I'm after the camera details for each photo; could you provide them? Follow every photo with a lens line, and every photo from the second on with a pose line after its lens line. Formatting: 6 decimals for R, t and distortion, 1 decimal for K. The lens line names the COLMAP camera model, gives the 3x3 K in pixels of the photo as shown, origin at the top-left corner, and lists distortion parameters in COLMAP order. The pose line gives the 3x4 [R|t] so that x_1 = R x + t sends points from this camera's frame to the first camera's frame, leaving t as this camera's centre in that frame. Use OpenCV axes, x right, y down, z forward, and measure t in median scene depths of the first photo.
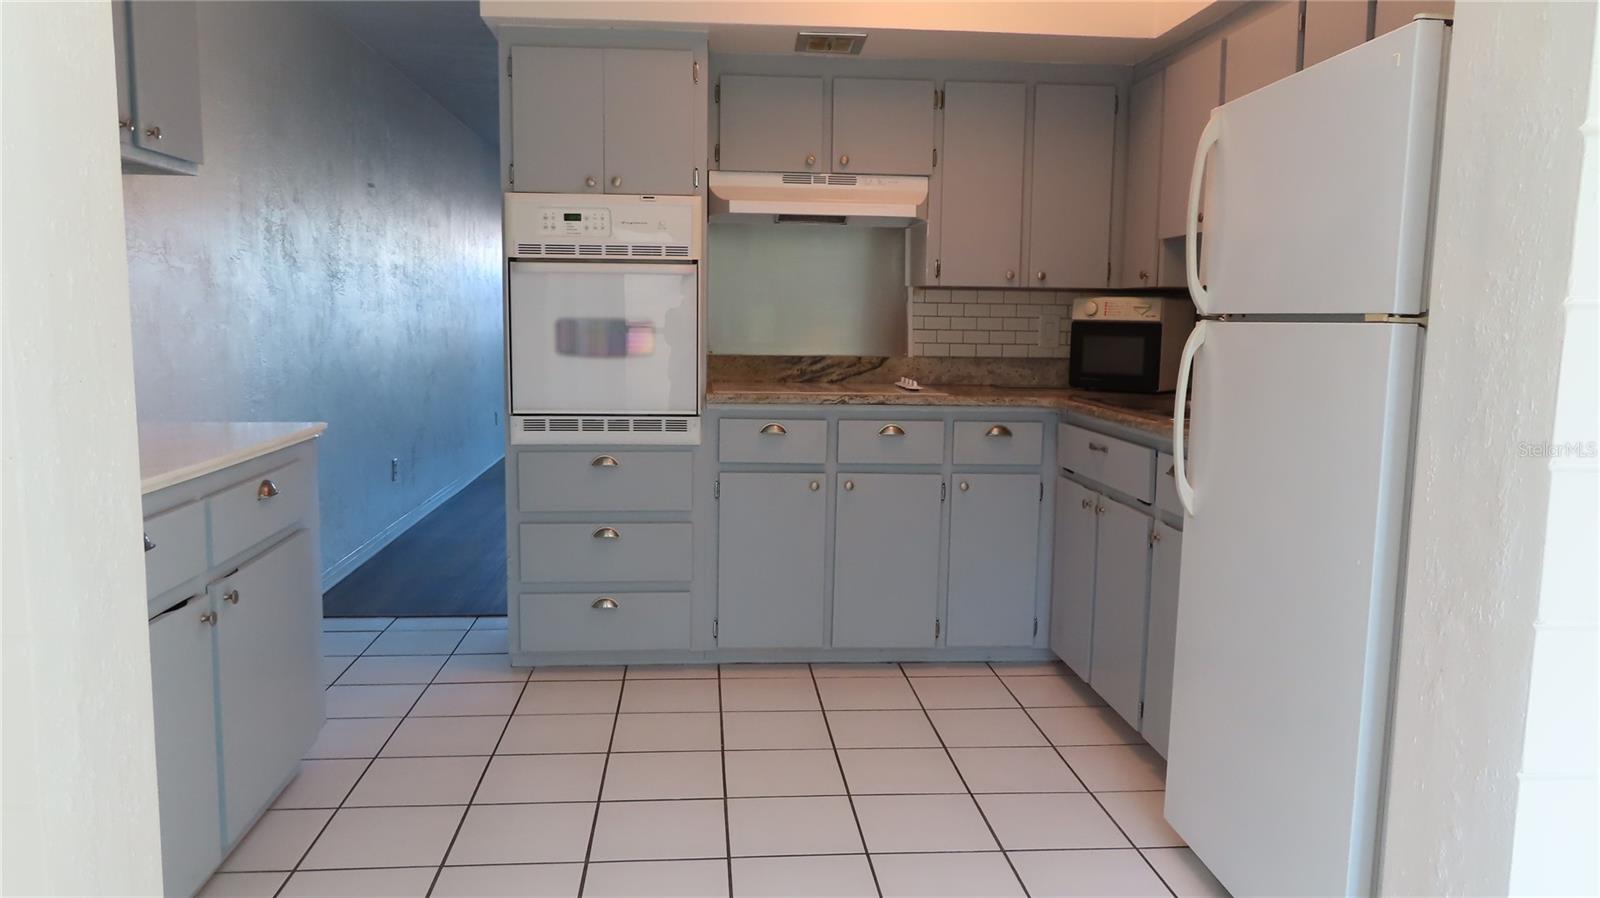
lens RADIAL K [[1149.1, 0, 800.0], [0, 1149.1, 449.0], [0, 0, 1]] dist [-0.008645, 0.006347]
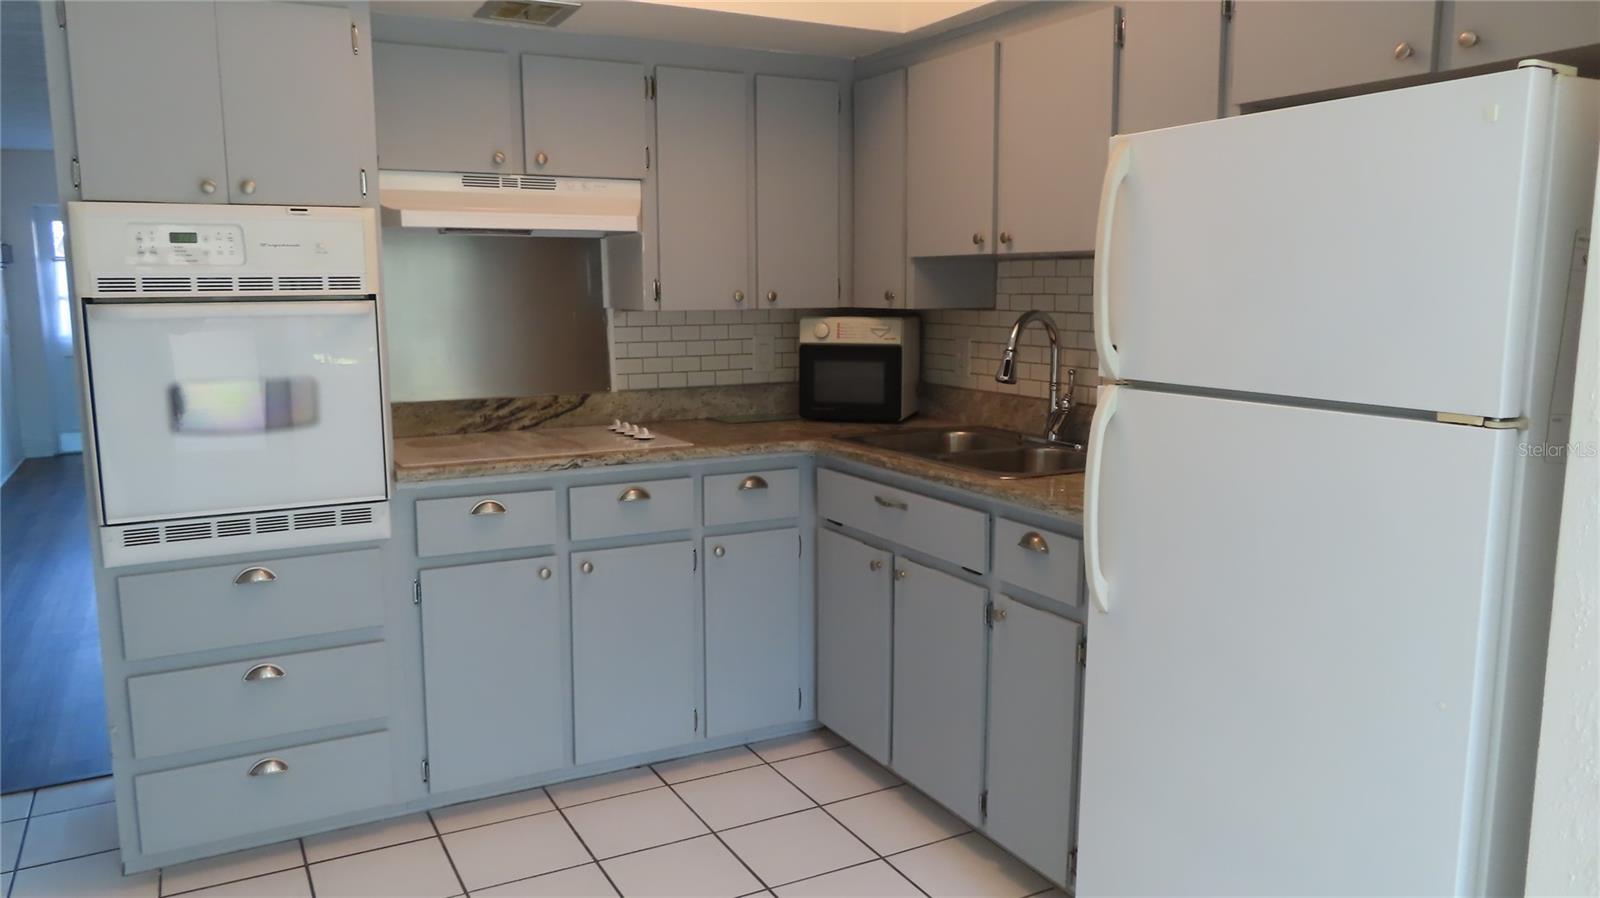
lens RADIAL K [[1149.1, 0, 800.0], [0, 1149.1, 449.0], [0, 0, 1]] dist [-0.008645, 0.006347]
pose [[0.915944, -0.075313, 0.394176, -0.133188], [0.063317, 0.997051, 0.043372, -0.077176], [-0.396280, -0.014769, 0.918011, 0.202563]]
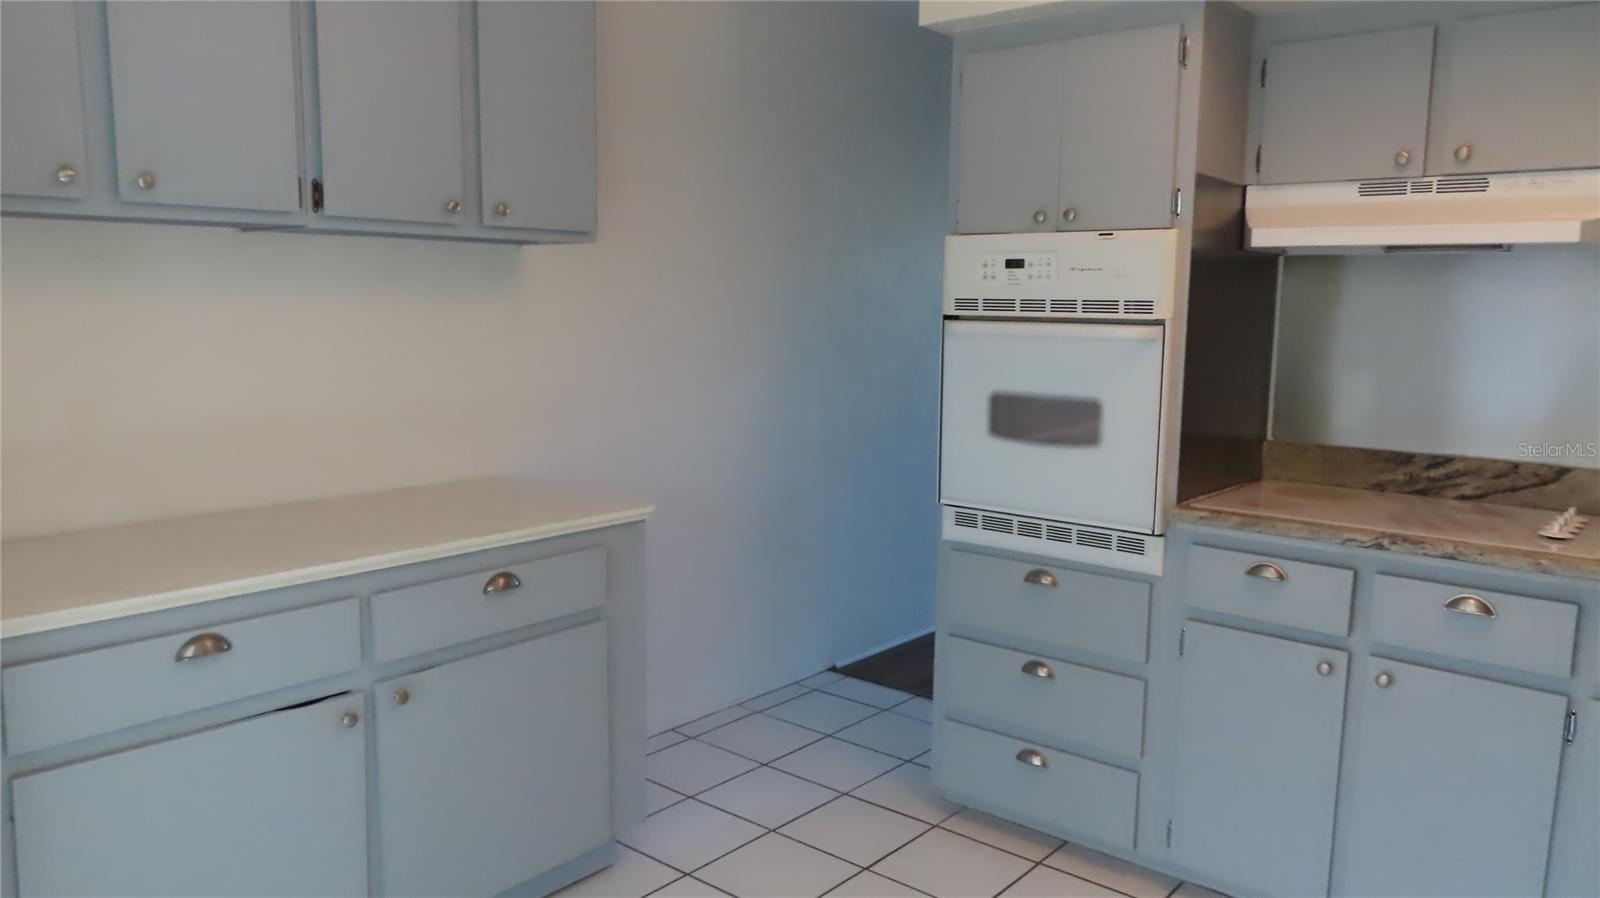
lens RADIAL K [[1149.1, 0, 800.0], [0, 1149.1, 449.0], [0, 0, 1]] dist [-0.008645, 0.006347]
pose [[0.705441, 0.088329, -0.703243, 0.247480], [-0.088476, 0.995418, 0.036274, -0.088018], [0.703224, 0.036631, 0.710024, 0.333102]]
